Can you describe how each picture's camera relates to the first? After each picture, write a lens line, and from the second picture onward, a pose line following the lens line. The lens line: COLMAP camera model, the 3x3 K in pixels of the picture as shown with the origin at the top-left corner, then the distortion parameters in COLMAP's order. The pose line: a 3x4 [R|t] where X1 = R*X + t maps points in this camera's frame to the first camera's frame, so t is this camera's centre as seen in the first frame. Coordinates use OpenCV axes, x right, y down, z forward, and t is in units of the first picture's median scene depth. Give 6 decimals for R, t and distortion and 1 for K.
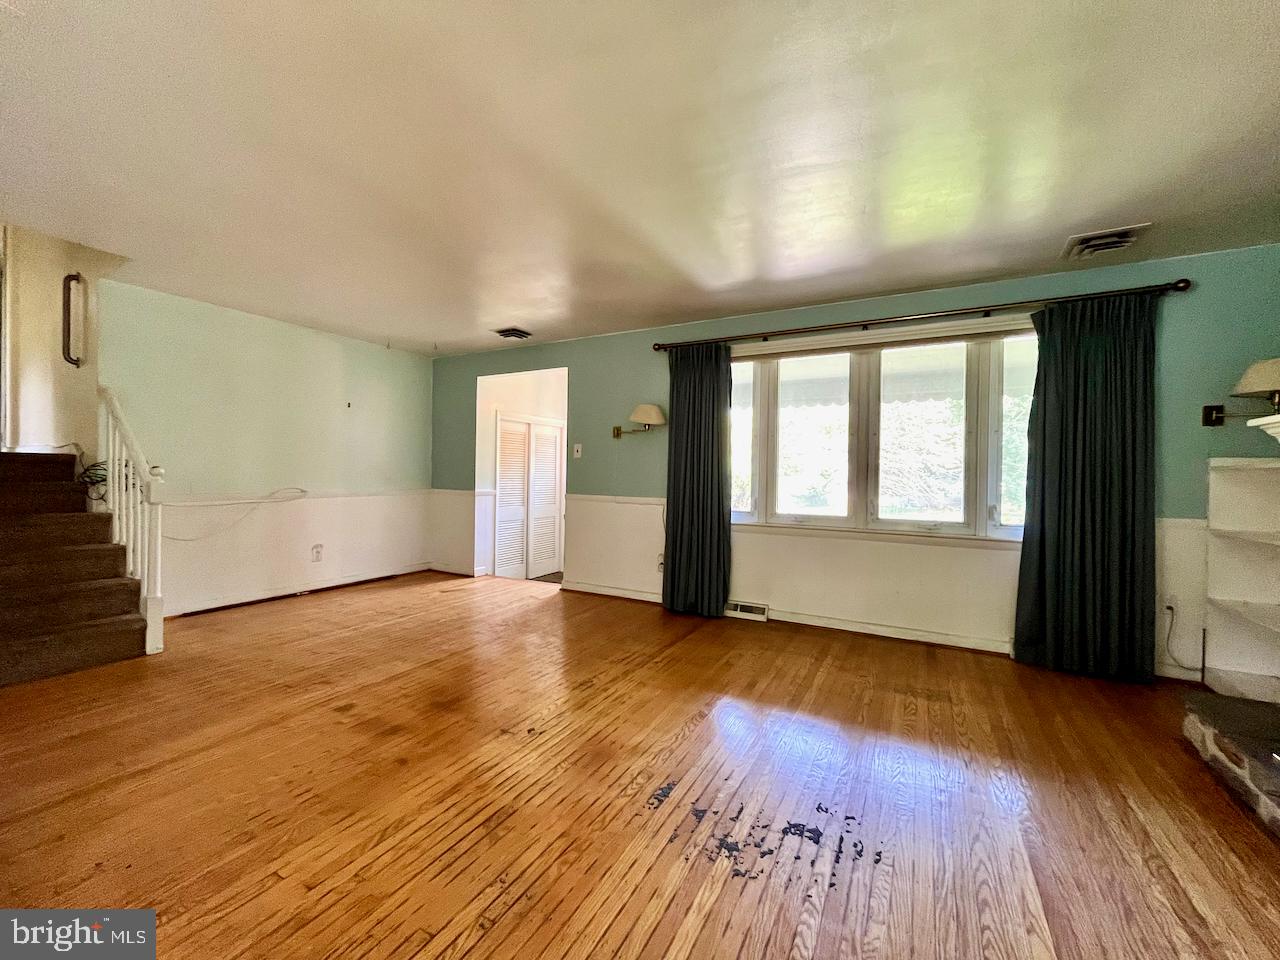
lens RADIAL K [[520.6, 0, 635.4], [0, 520.6, 477.5], [0, 0, 1]] dist [-0.002543, 0.001157]
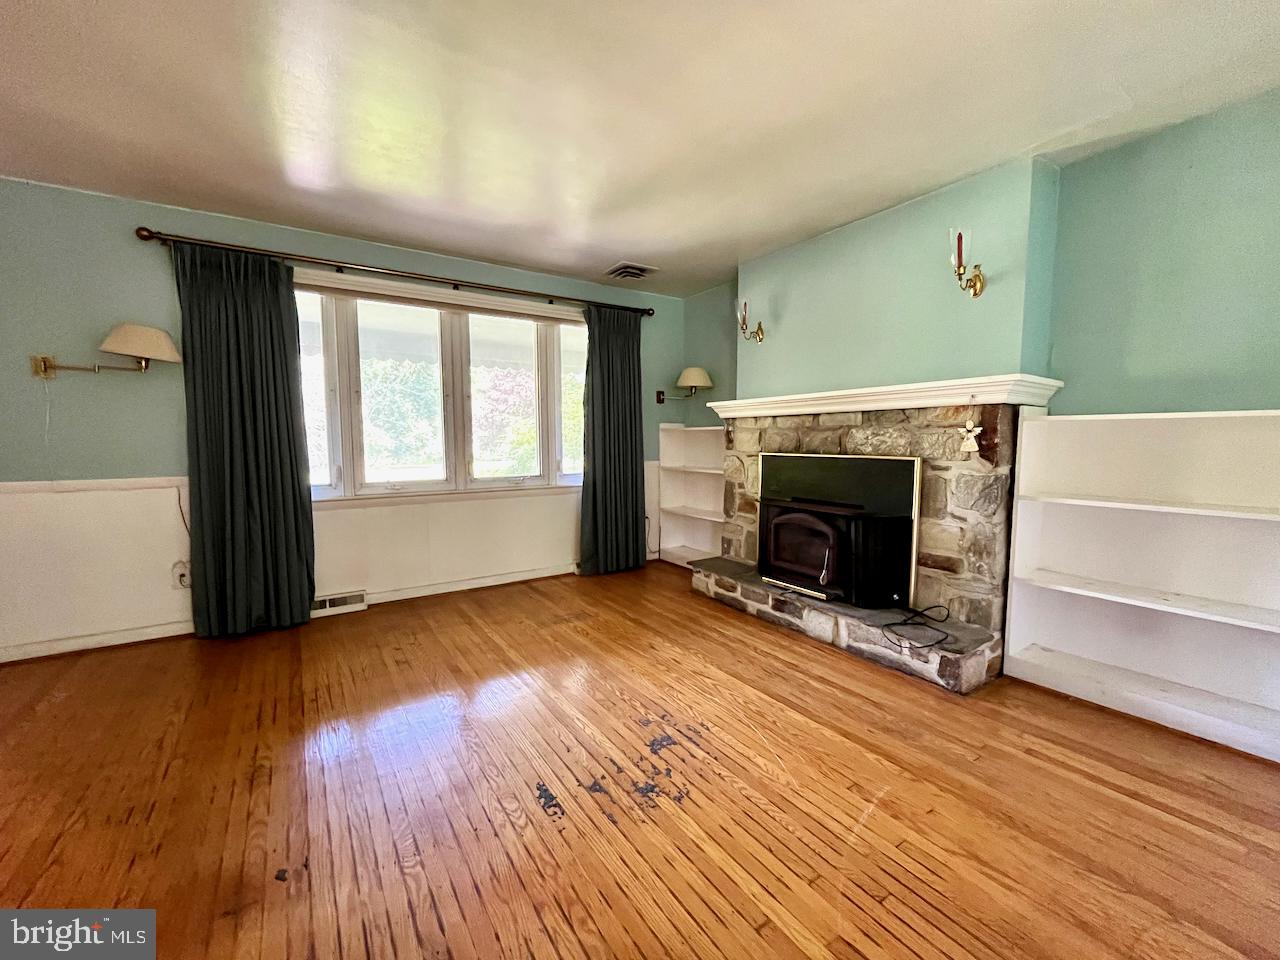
lens RADIAL K [[520.6, 0, 636.8], [0, 520.6, 478.0], [0, 0, 1]] dist [-0.002543, 0.001157]
pose [[0.468911, -0.087105, 0.878940, -0.332587], [0.013623, 0.995720, 0.091410, -0.014085], [-0.883141, -0.030889, 0.468090, 0.247079]]
